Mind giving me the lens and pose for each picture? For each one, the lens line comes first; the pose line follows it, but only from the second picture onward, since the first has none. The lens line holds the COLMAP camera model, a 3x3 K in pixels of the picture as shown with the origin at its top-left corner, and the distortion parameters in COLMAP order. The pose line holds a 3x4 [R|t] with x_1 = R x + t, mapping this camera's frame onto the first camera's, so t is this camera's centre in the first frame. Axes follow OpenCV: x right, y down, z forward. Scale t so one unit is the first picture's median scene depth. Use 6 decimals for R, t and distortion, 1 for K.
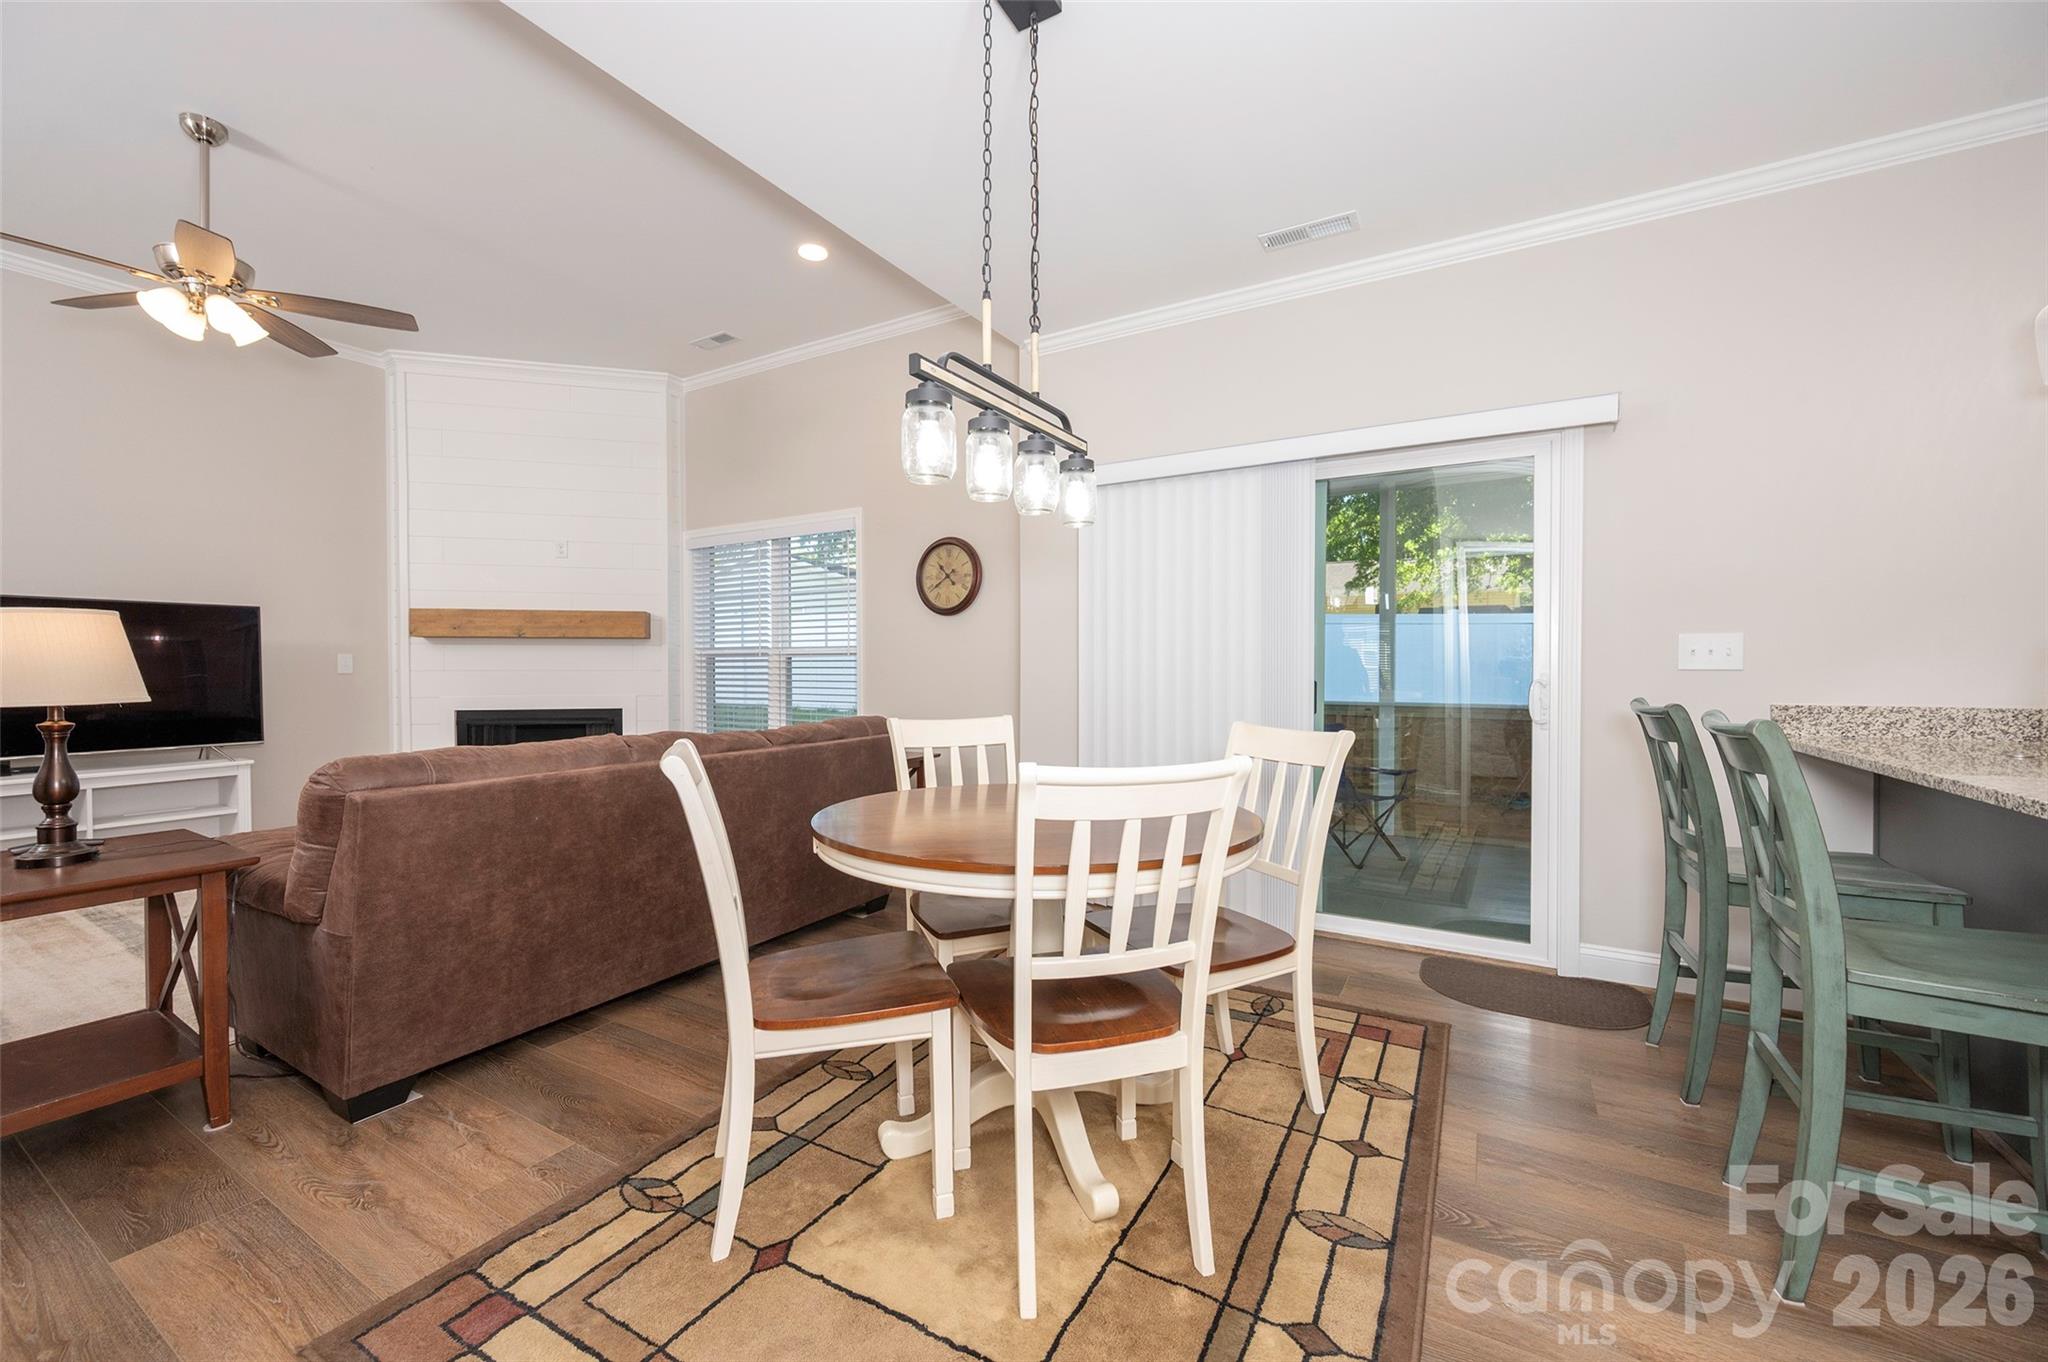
lens RADIAL K [[797.9, 0, 1024.0], [0, 797.9, 681.0], [0, 0, 1]] dist [-0.003450, -0.000195]
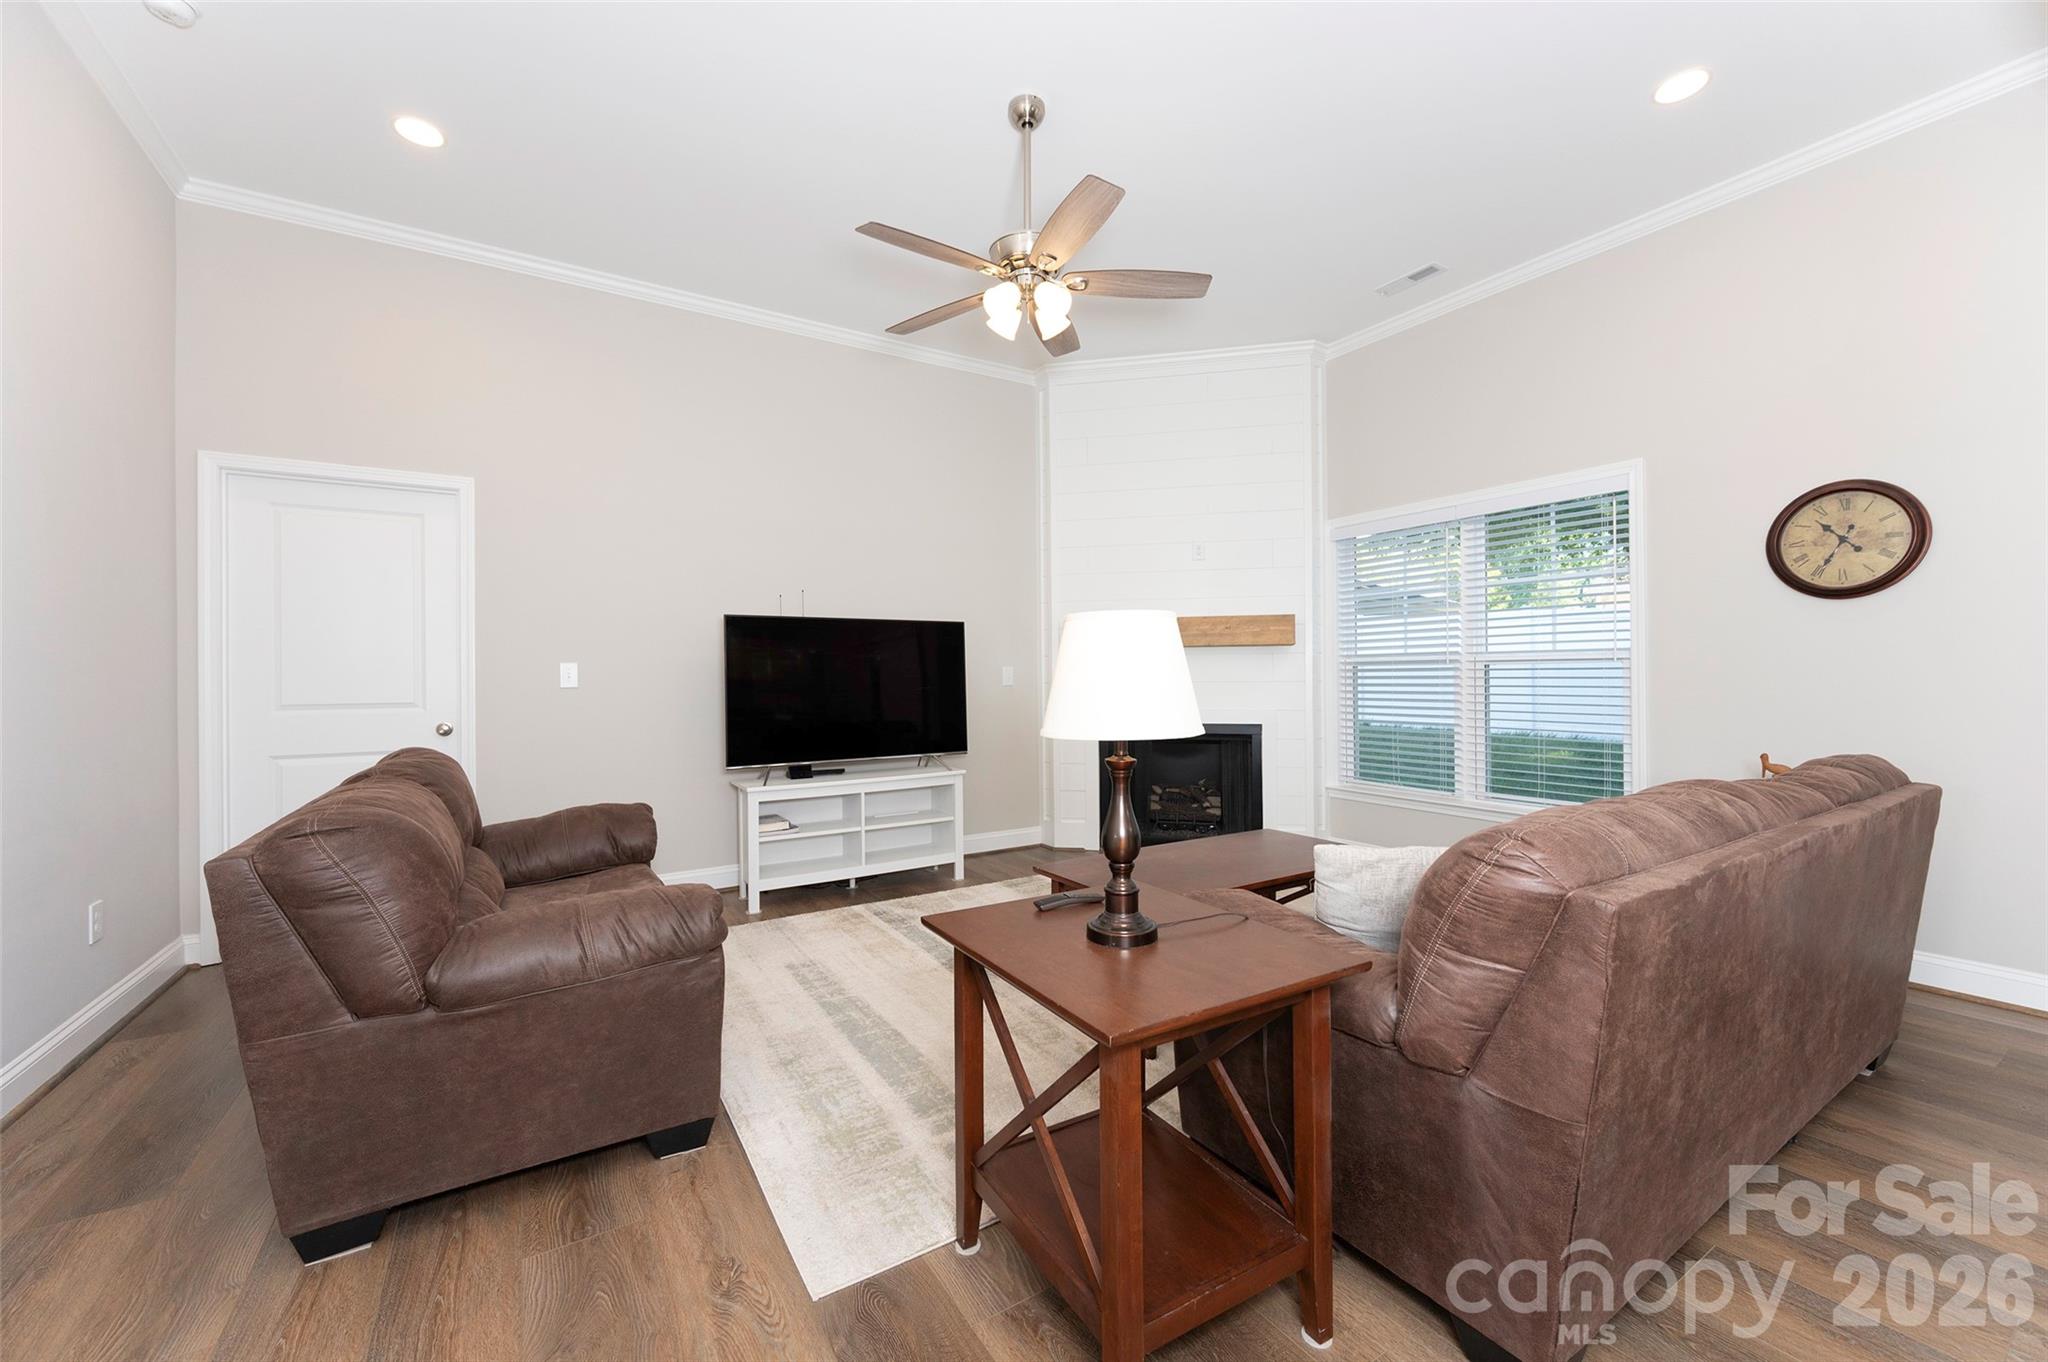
lens RADIAL K [[806.7, 0, 1051.3], [0, 806.7, 679.2], [0, 0, 1]] dist [0.001645, 0.000075]
pose [[0.894345, -0.003574, -0.447363, -0.387846], [-0.001806, 0.999931, -0.011599, -0.006654], [0.447374, 0.011181, 0.894277, 0.108566]]
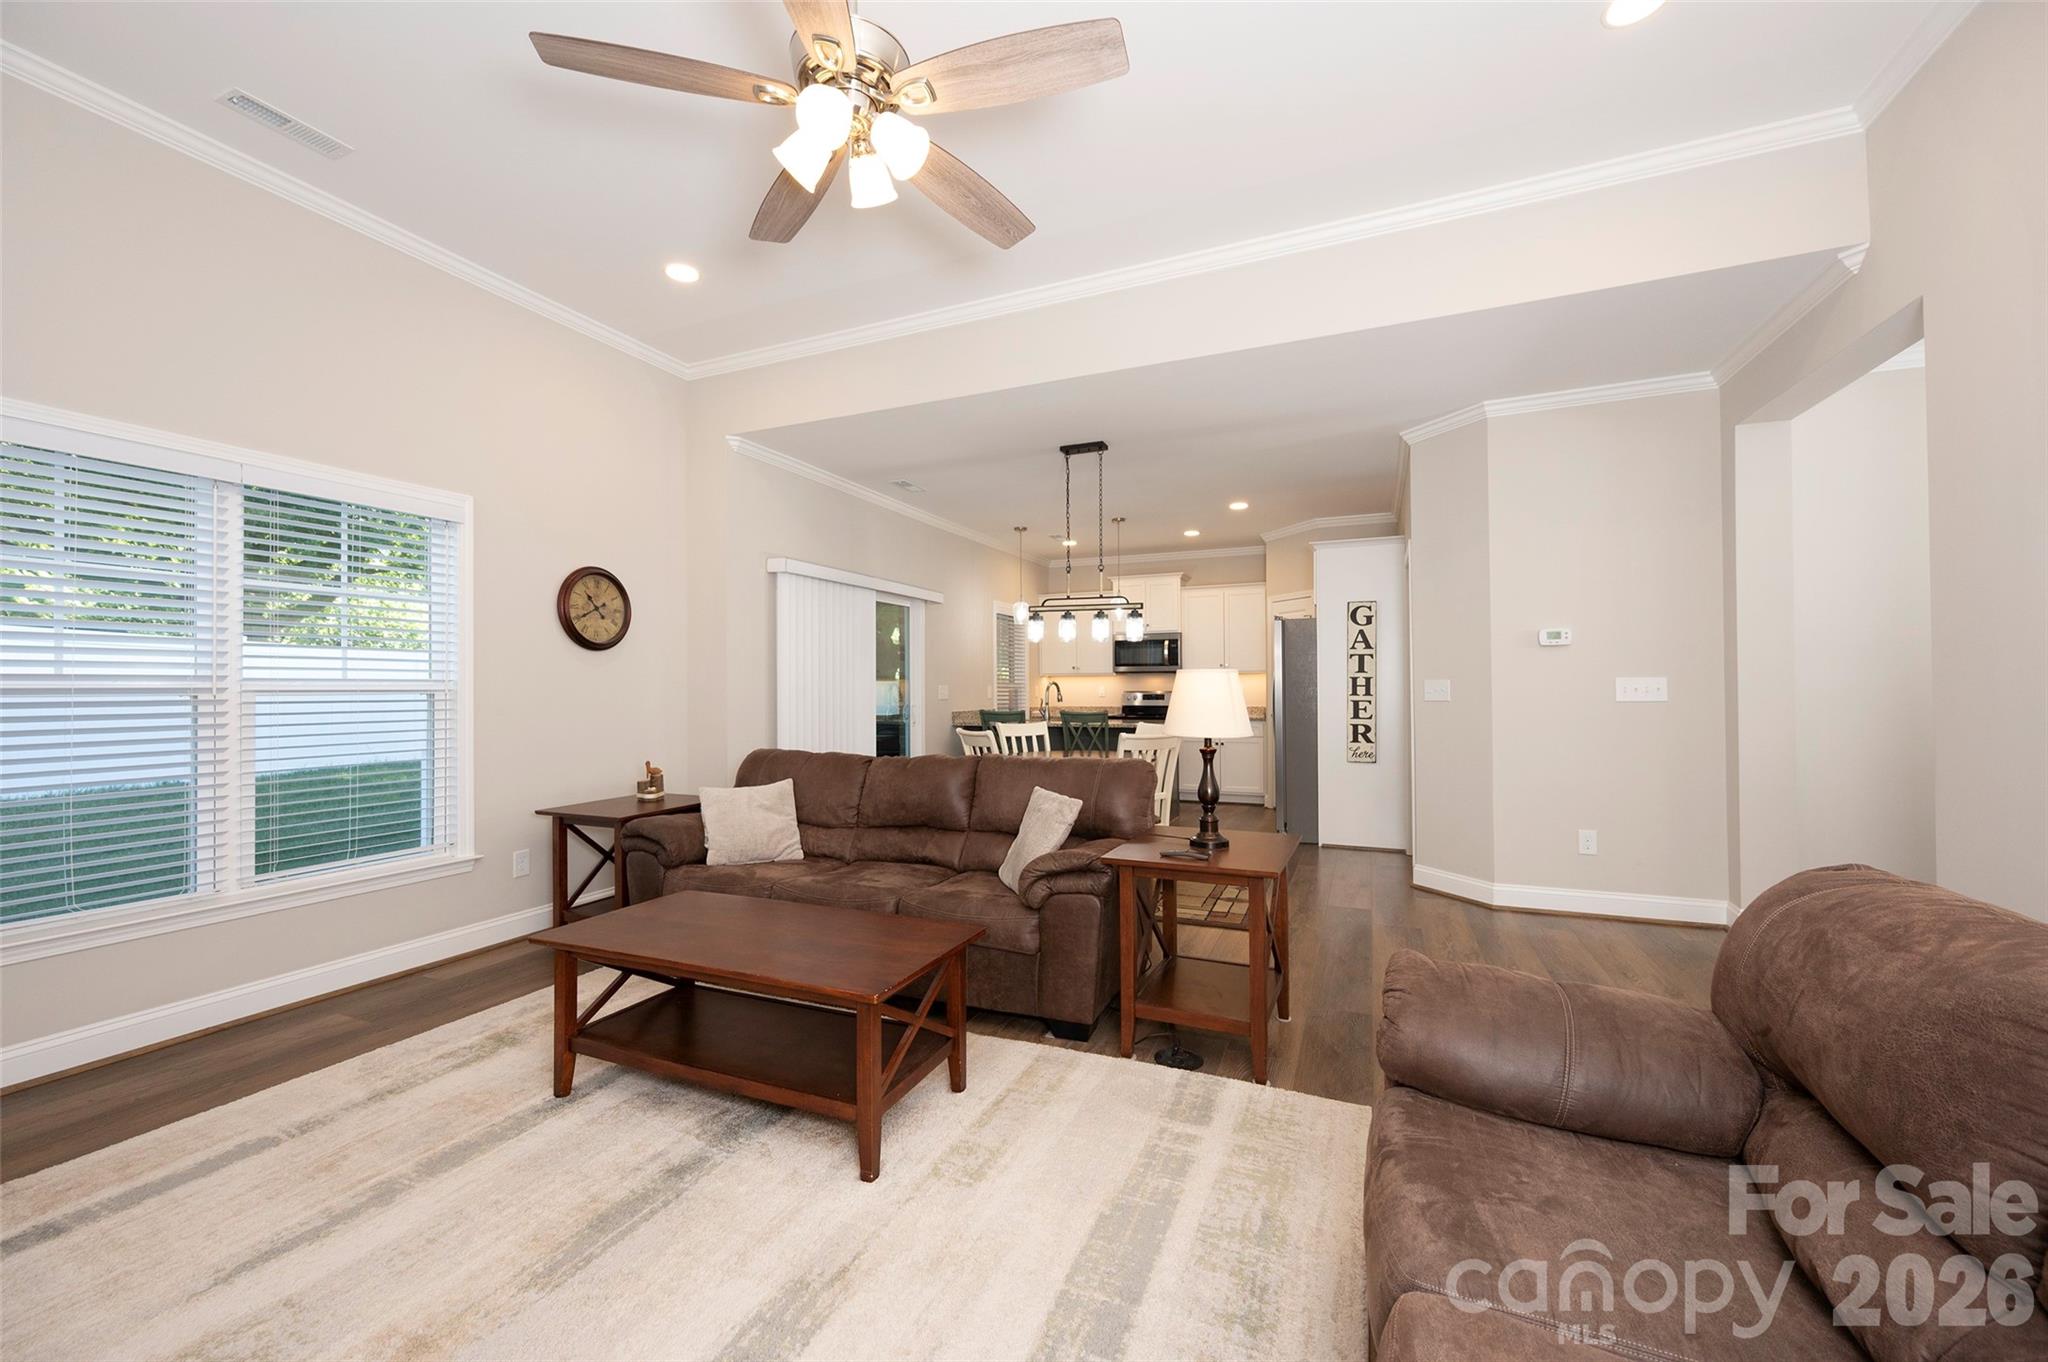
lens RADIAL K [[797.9, 0, 1024.0], [0, 797.9, 681.0], [0, 0, 1]] dist [-0.003450, -0.000195]
pose [[-0.121115, 0.011528, 0.992572, -1.091761], [0.024274, 0.999668, -0.008649, -0.027218], [-0.992342, 0.023047, -0.121354, 0.626227]]
